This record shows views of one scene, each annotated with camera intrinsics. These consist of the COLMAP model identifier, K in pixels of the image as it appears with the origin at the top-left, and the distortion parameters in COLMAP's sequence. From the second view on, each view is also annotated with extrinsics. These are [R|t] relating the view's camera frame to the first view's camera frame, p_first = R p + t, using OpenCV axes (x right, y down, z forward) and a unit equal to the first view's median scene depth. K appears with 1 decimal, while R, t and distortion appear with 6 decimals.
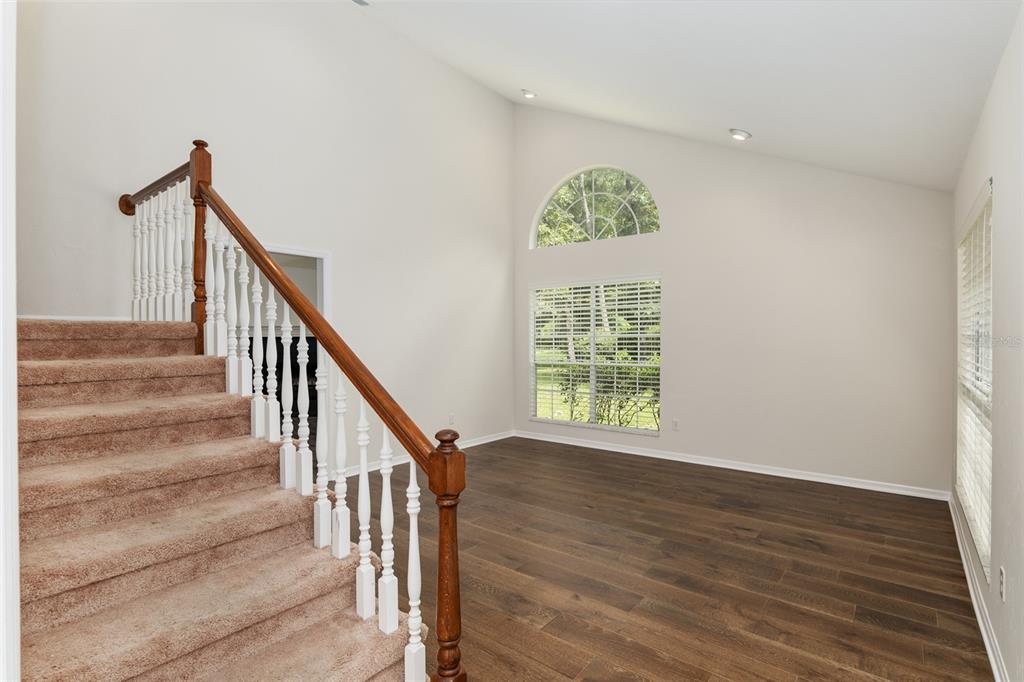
lens RADIAL K [[498.9, 0, 512.0], [0, 498.9, 341.0], [0, 0, 1]] dist [-0.002705, -0.000338]
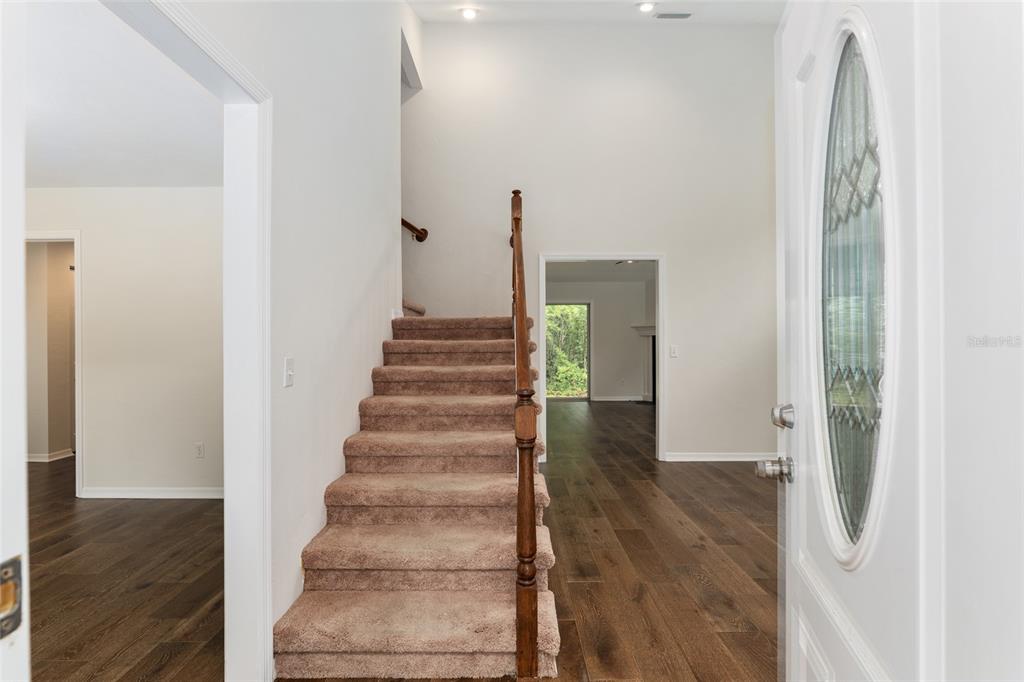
lens RADIAL K [[481.9, 0, 507.2], [0, 481.9, 342.7], [0, 0, 1]] dist [-0.002516, -0.000259]
pose [[0.620525, -0.001605, -0.784185, 0.569432], [-0.001786, 0.999992, -0.003460, 0.052957], [0.784184, 0.003548, 0.620518, 0.158878]]
